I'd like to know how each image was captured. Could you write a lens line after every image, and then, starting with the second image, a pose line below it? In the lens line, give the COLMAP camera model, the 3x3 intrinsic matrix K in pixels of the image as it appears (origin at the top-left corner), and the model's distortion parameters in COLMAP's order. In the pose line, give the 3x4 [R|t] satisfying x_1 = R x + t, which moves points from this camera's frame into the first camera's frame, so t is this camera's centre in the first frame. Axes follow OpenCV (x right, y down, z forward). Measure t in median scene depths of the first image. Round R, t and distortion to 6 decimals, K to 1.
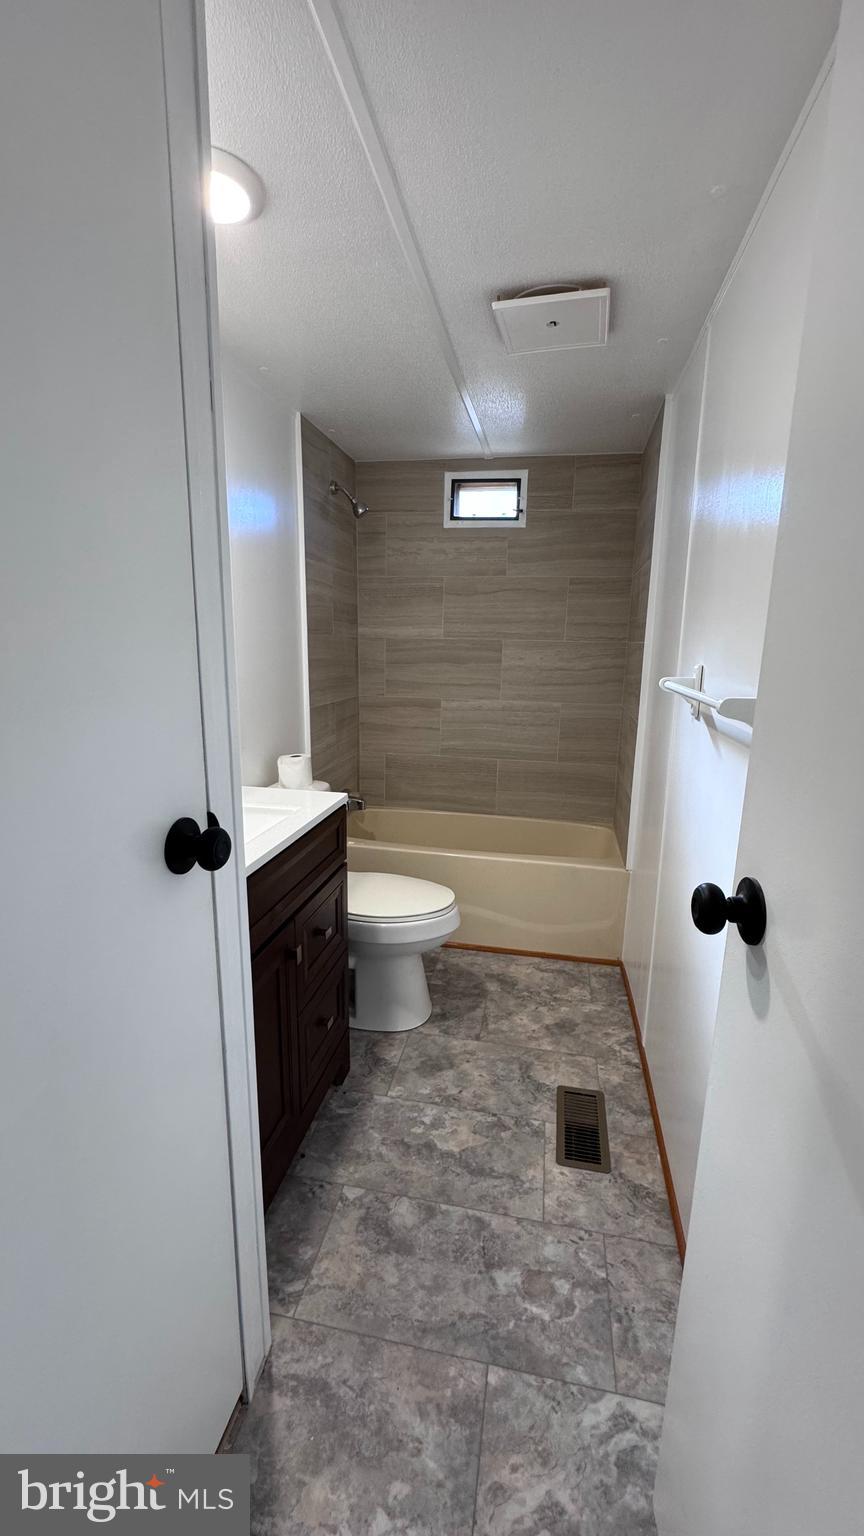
lens RADIAL K [[610.5, 0, 437.8], [0, 610.5, 767.2], [0, 0, 1]] dist [-0.003069, 0.000113]
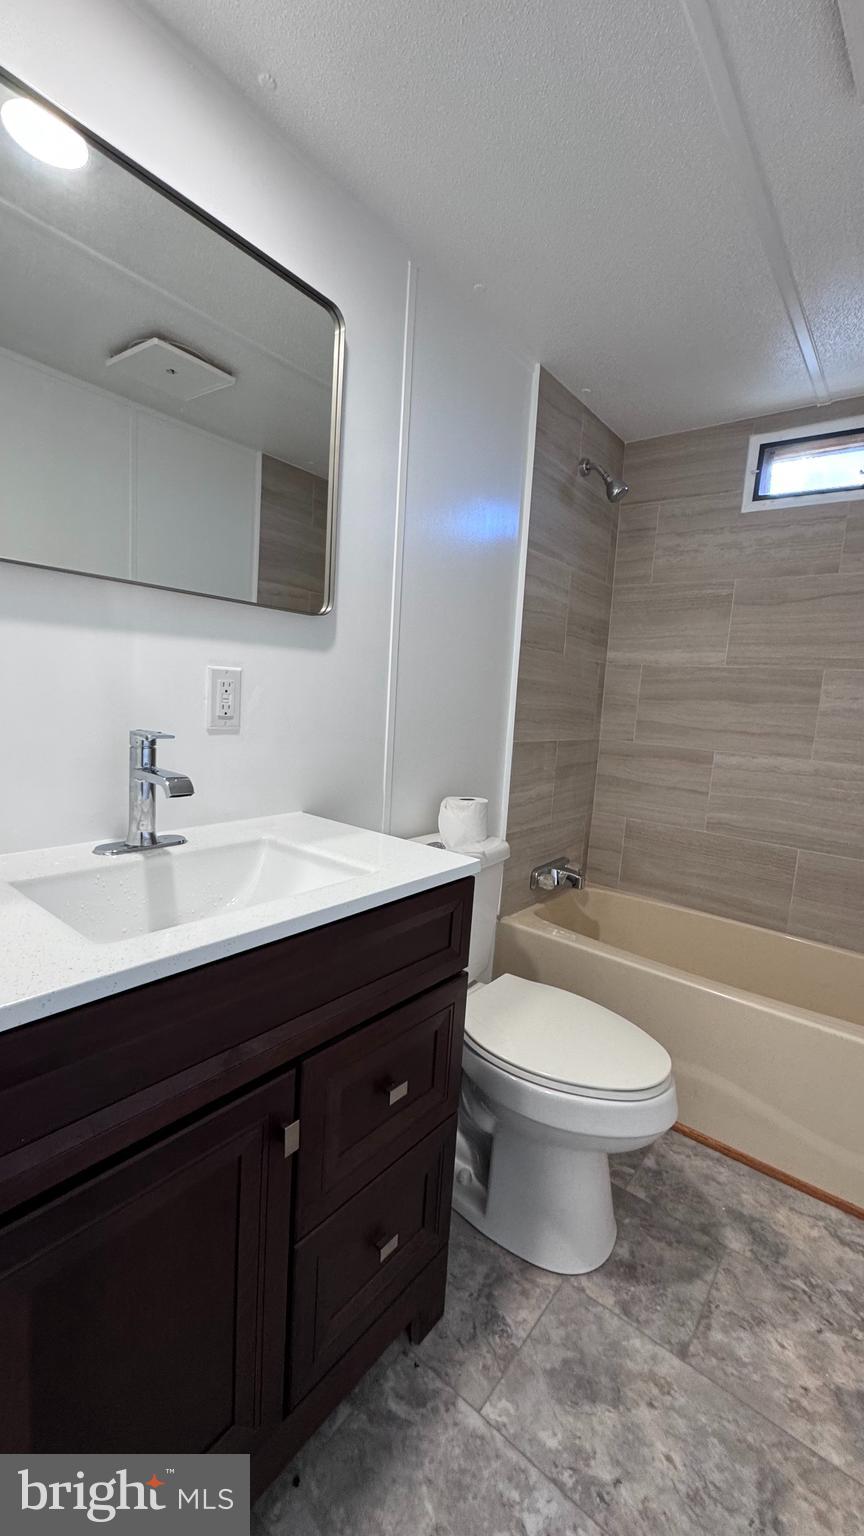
lens RADIAL K [[610.5, 0, 437.8], [0, 610.5, 767.2], [0, 0, 1]] dist [-0.003069, 0.000113]
pose [[0.884731, 0.093537, -0.456621, 0.053929], [-0.140044, 0.987737, -0.069010, -0.000738], [0.444566, 0.125002, 0.886981, 0.274533]]
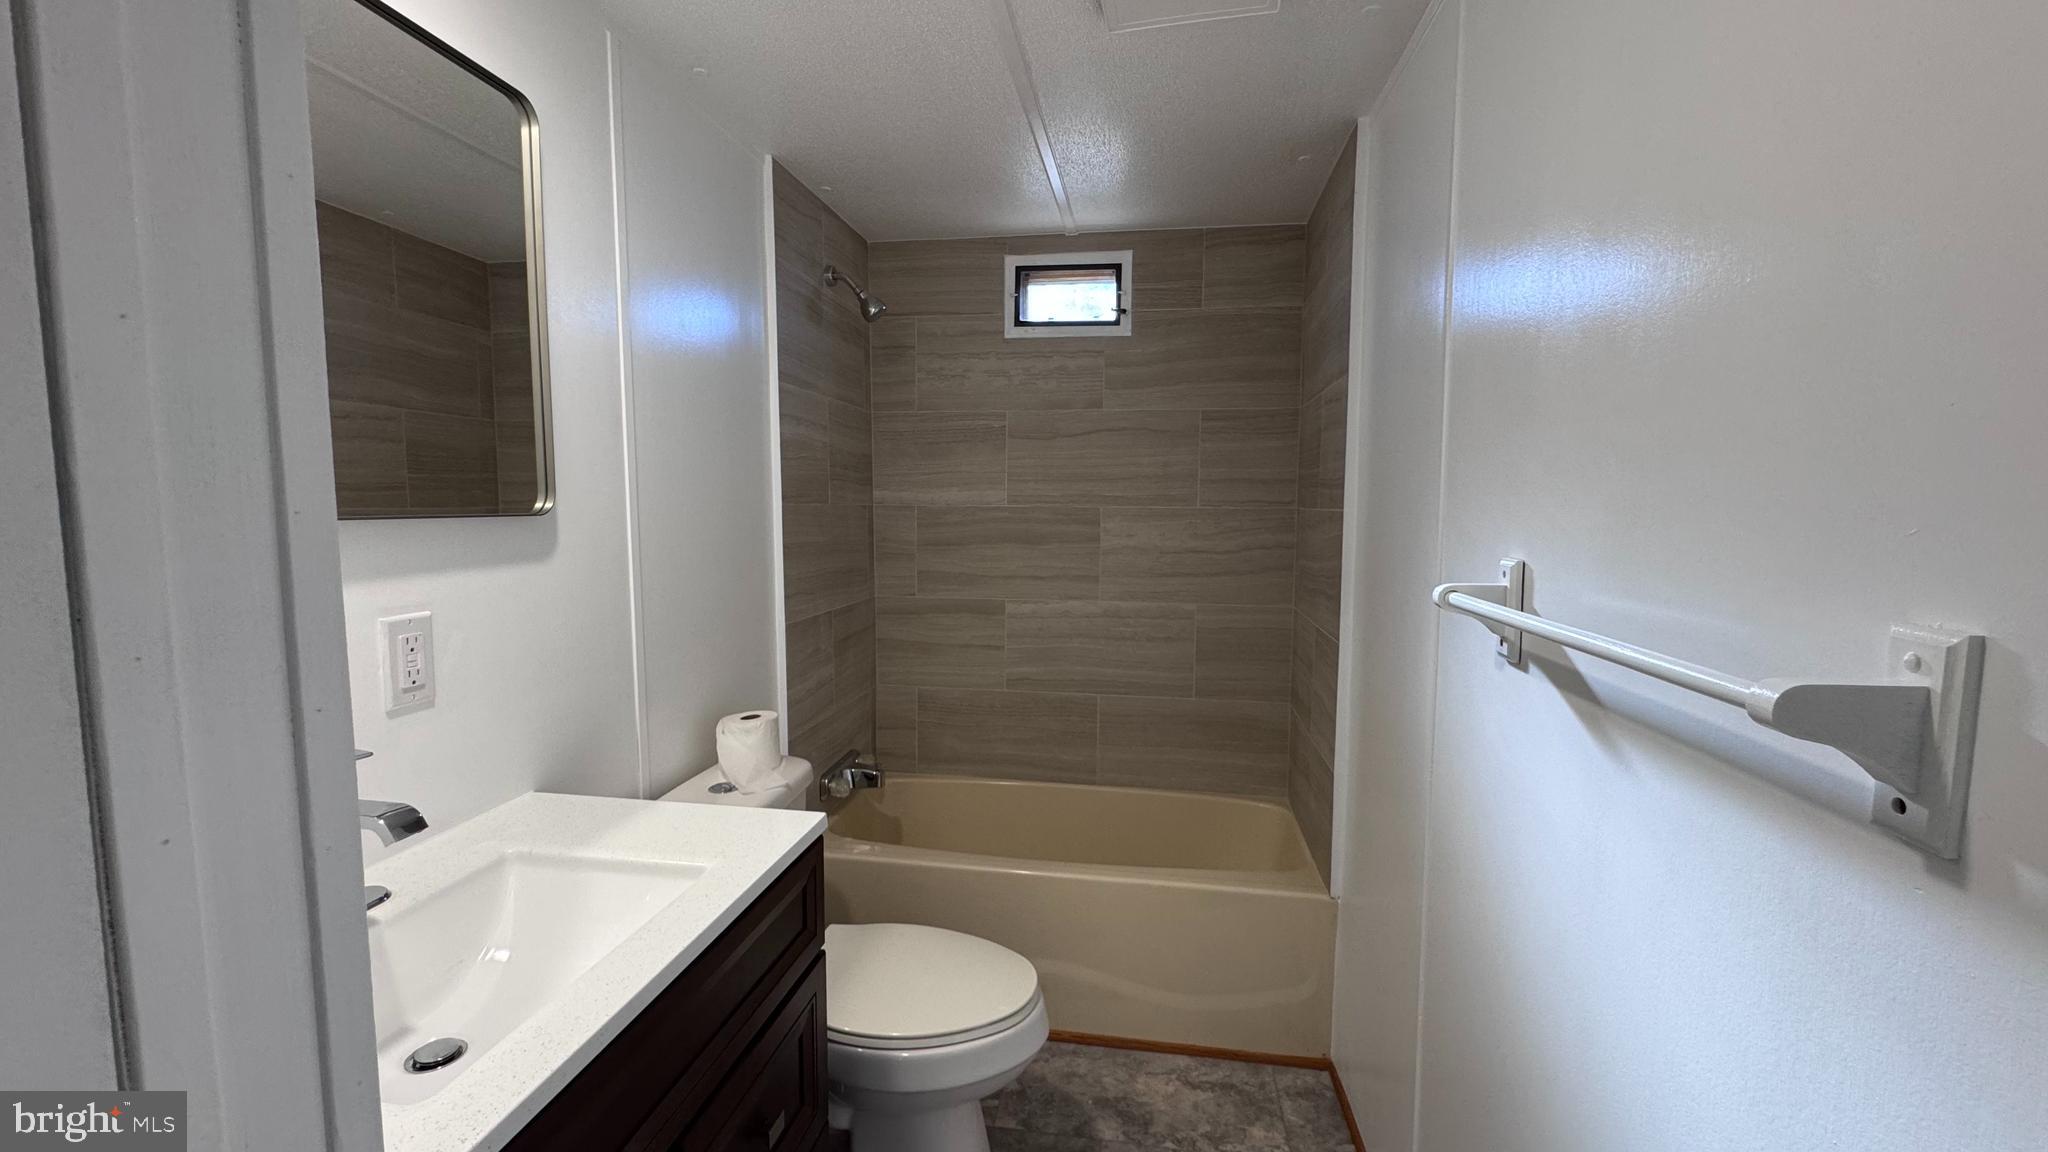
lens RADIAL K [[814.0, 0, 1022.9], [0, 814.0, 571.4], [0, 0, 1]] dist [-0.003069, 0.000113]
pose [[0.999471, -0.016891, 0.027785, 0.000796], [0.020083, 0.992701, -0.118922, -0.047484], [-0.025573, 0.119417, 0.992515, 0.188743]]
